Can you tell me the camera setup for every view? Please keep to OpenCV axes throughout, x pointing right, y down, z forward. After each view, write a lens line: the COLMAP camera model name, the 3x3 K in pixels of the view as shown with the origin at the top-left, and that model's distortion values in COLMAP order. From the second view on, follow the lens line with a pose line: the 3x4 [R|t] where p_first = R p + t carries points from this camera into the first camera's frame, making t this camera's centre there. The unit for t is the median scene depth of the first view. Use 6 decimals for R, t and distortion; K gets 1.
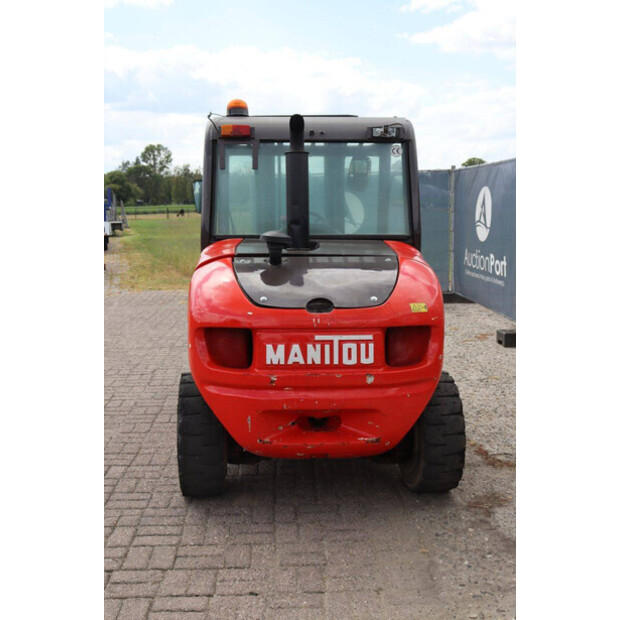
lens RADIAL K [[808.7, 0, 306.2], [0, 808.7, 305.5], [0, 0, 1]] dist [0.035328, 0.000000]
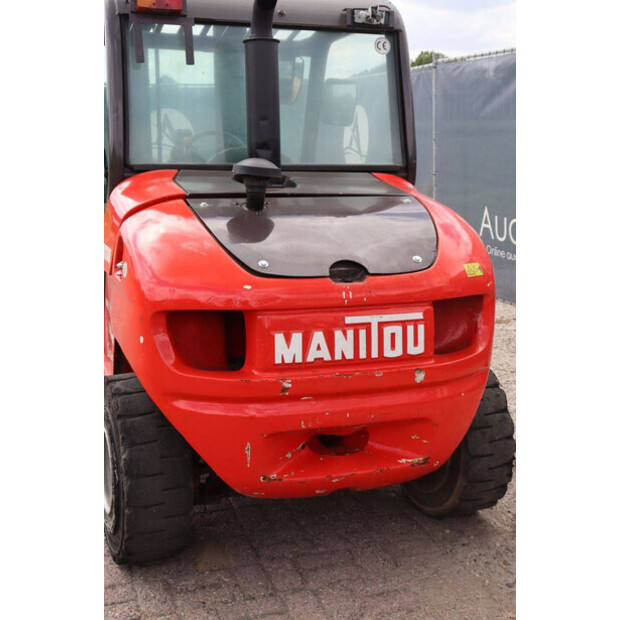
lens RADIAL K [[895.9, 0, 314.6], [0, 895.9, 307.5], [0, 0, 1]] dist [0.108709, 0.000000]
pose [[0.958355, -0.042469, 0.282404, -0.219413], [0.022071, 0.996937, 0.075026, -0.026665], [-0.284726, -0.065669, 0.956357, 0.292381]]
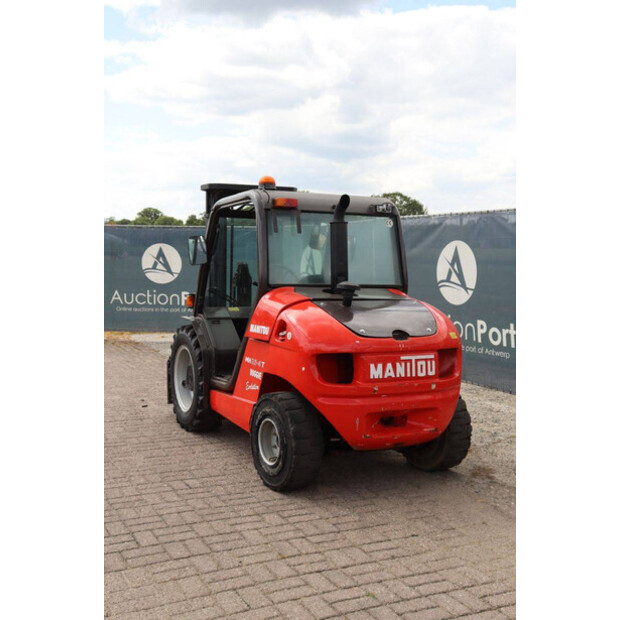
lens RADIAL K [[821.8, 0, 324.3], [0, 821.8, 310.1], [0, 0, 1]] dist [0.075591, 0.000000]
pose [[0.898184, -0.008776, 0.439531, -0.719030], [0.032702, 0.998364, -0.046893, 0.019317], [-0.438401, 0.056492, 0.897002, -0.215926]]
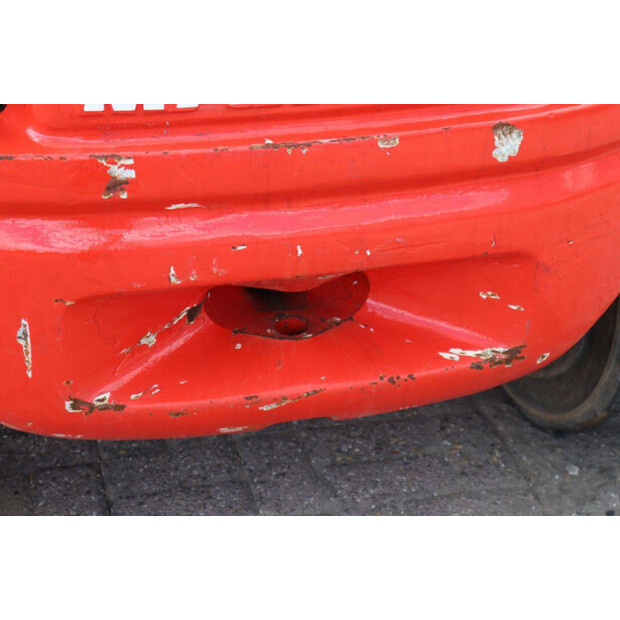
lens RADIAL K [[1495.4, 0, 309.6], [0, 1495.4, 310.8], [0, 0, 1]] dist [0.405501, 0.000000]
pose [[0.977966, -0.087365, 0.189605, -0.072337], [0.011902, 0.930078, 0.367169, -0.032326], [-0.208425, -0.356822, 0.910624, 0.565362]]
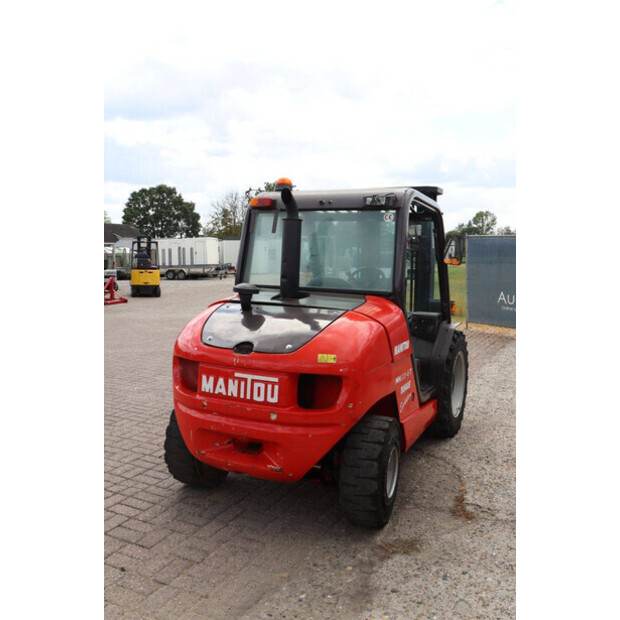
lens RADIAL K [[596.5, 0, 306.4], [0, 596.5, 313.2], [0, 0, 1]] dist [-0.064681, 0.000000]
pose [[0.874314, 0.070516, -0.480211, 0.509414], [-0.082962, 0.996542, -0.004710, -0.053798], [0.478218, 0.043957, 0.877140, 0.273324]]
